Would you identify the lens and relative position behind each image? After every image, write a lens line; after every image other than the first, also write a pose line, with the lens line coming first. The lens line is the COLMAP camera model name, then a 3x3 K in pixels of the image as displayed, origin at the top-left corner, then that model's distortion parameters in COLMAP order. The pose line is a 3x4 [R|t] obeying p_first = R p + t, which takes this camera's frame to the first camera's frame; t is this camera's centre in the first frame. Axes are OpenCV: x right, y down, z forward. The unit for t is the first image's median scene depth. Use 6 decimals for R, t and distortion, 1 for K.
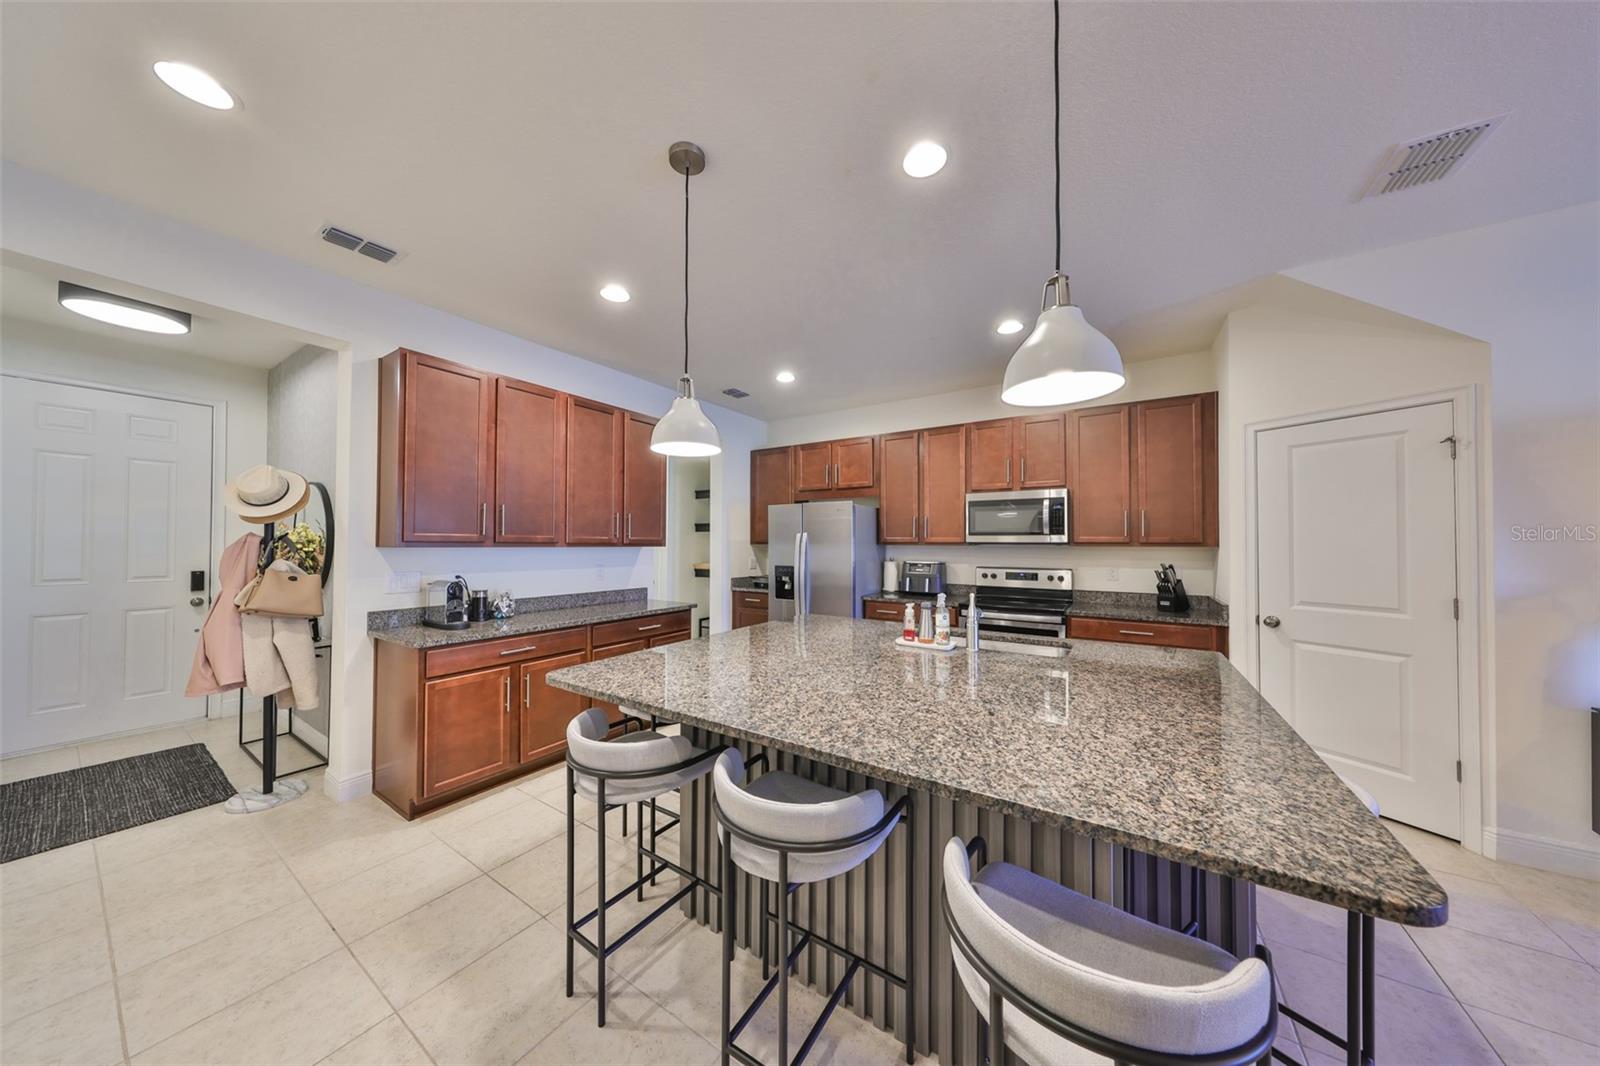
lens RADIAL K [[496.2, 0, 797.8], [0, 496.2, 535.5], [0, 0, 1]] dist [-0.001090, 0.000930]
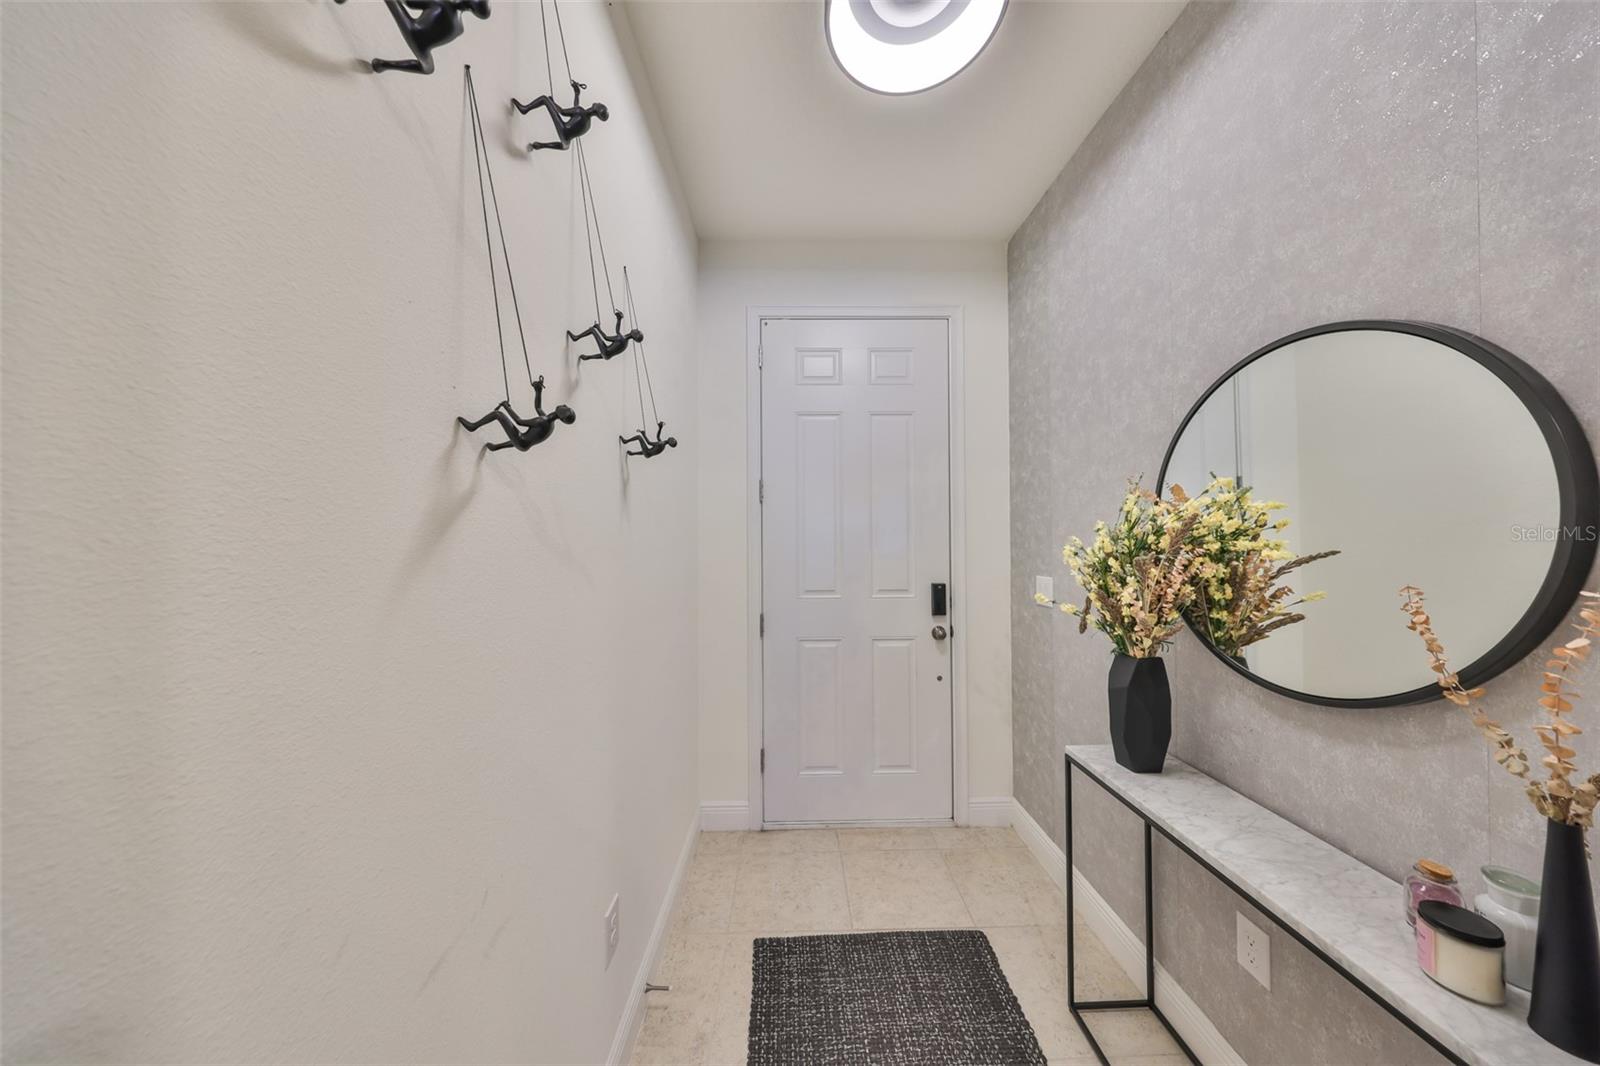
lens RADIAL K [[496.2, 0, 801.3], [0, 496.2, 536.1], [0, 0, 1]] dist [-0.001090, 0.000930]
pose [[0.568048, -0.010436, -0.822930, -0.825543], [0.021754, 0.999761, 0.002338, 0.006515], [0.822708, -0.019230, 0.568139, 0.524225]]
